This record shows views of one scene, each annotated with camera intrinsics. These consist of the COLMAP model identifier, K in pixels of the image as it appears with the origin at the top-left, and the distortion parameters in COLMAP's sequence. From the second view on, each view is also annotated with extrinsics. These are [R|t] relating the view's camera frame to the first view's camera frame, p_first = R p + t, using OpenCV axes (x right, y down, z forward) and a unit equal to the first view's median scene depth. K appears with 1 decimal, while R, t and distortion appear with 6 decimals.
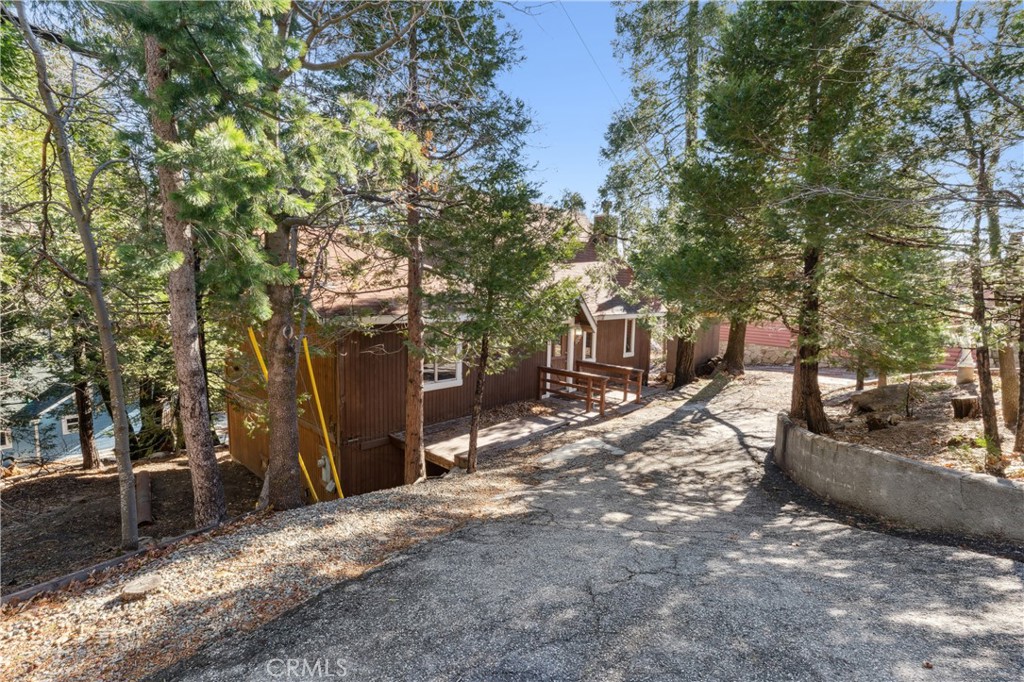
lens RADIAL K [[462.4, 0, 508.6], [0, 462.4, 344.2], [0, 0, 1]] dist [0.001691, 0.000003]
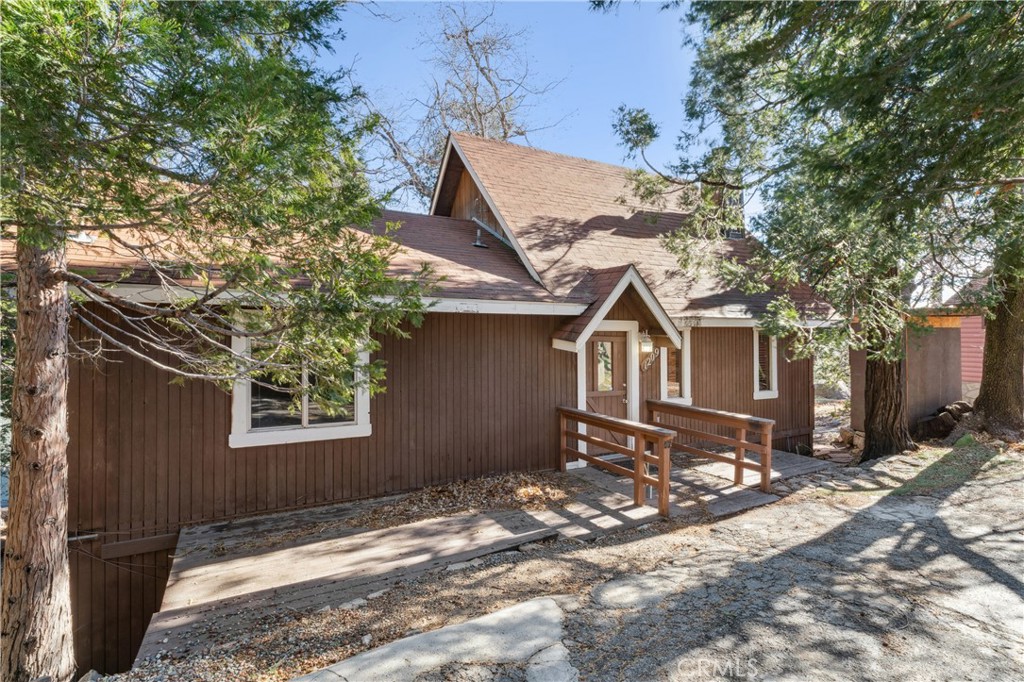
lens RADIAL K [[498.1, 0, 516.6], [0, 498.1, 332.2], [0, 0, 1]] dist [-0.004221, 0.000486]
pose [[0.955525, -0.019067, -0.294294, 0.189592], [-0.017338, 0.992550, -0.120601, 0.031791], [0.294401, 0.120339, 0.948075, 0.423688]]
